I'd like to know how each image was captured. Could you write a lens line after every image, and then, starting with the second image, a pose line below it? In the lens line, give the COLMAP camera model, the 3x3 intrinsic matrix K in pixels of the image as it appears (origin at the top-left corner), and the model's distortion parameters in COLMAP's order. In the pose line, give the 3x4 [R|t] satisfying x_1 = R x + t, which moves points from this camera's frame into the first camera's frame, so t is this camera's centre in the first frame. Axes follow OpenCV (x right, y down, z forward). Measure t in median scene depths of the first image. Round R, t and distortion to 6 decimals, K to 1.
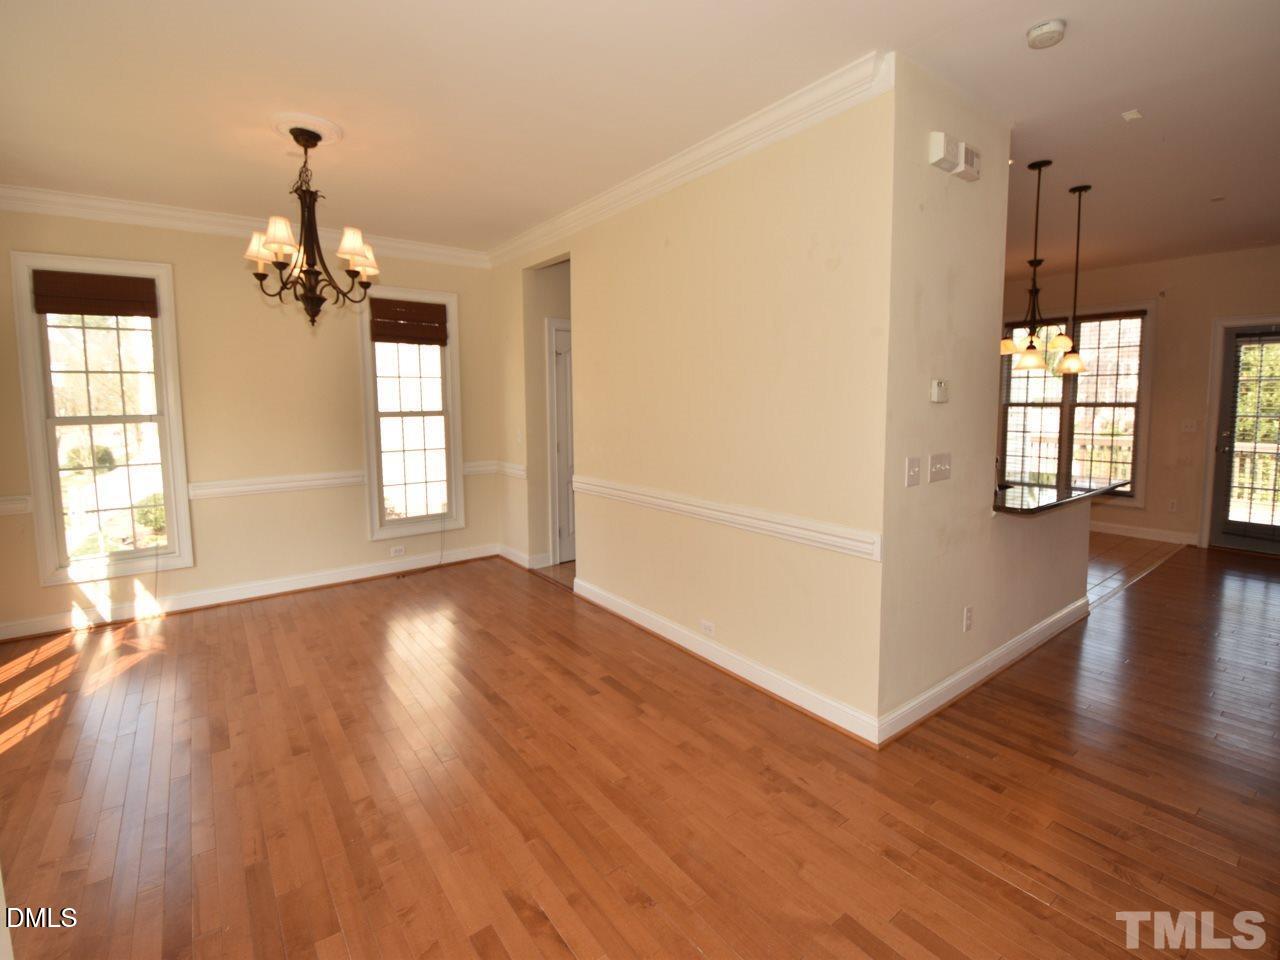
lens RADIAL K [[621.2, 0, 639.6], [0, 621.2, 449.1], [0, 0, 1]] dist [0.007831, -0.012056]
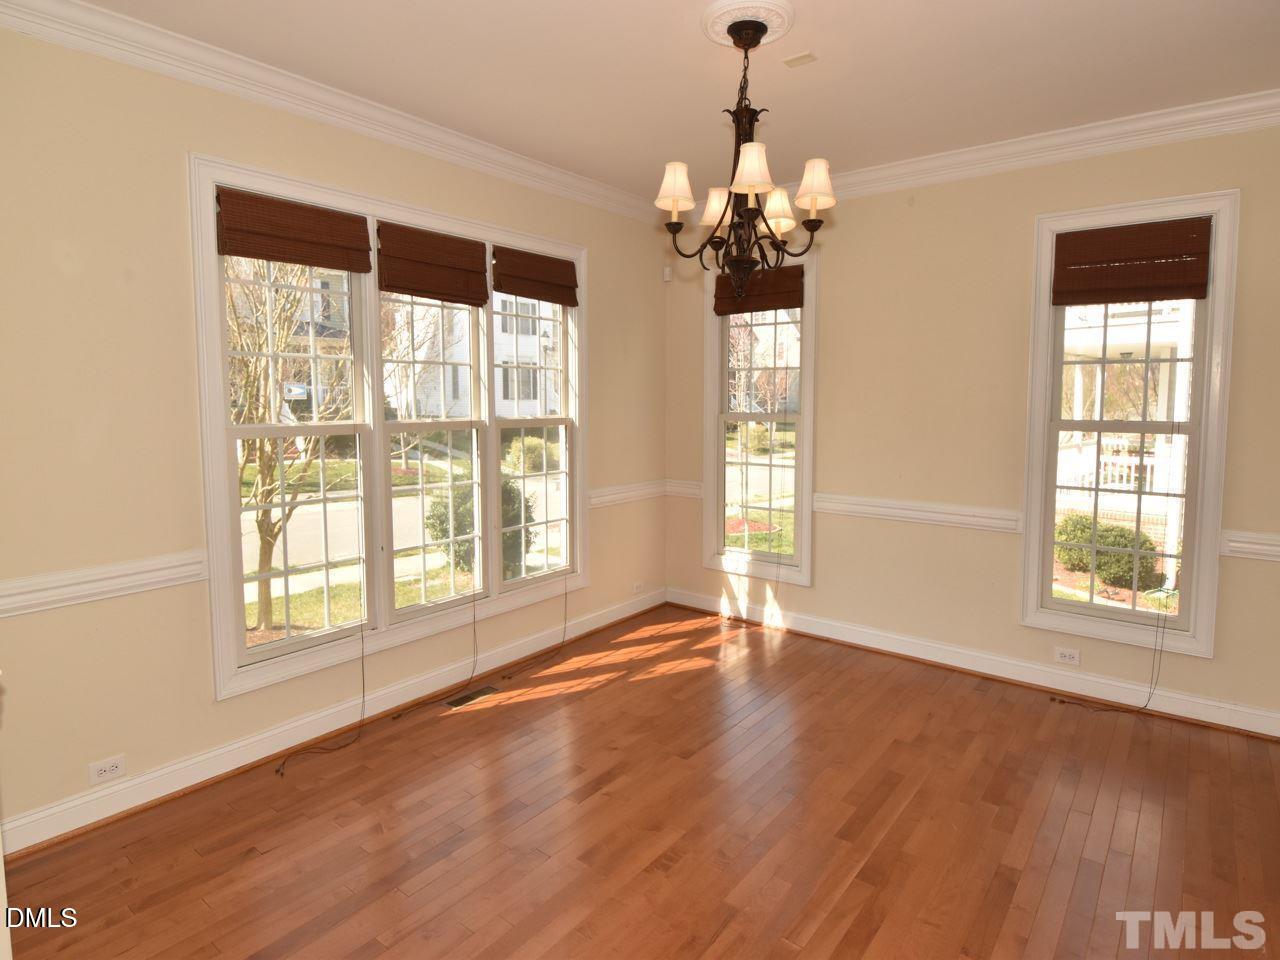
lens RADIAL K [[719.2, 0, 639.9], [0, 719.2, 439.1], [0, 0, 1]] dist [0.002177, -0.000535]
pose [[0.261223, 0.071460, -0.962630, 0.192506], [-0.083280, 0.995206, 0.051279, -0.054016], [0.961679, 0.066773, 0.265922, 0.512117]]
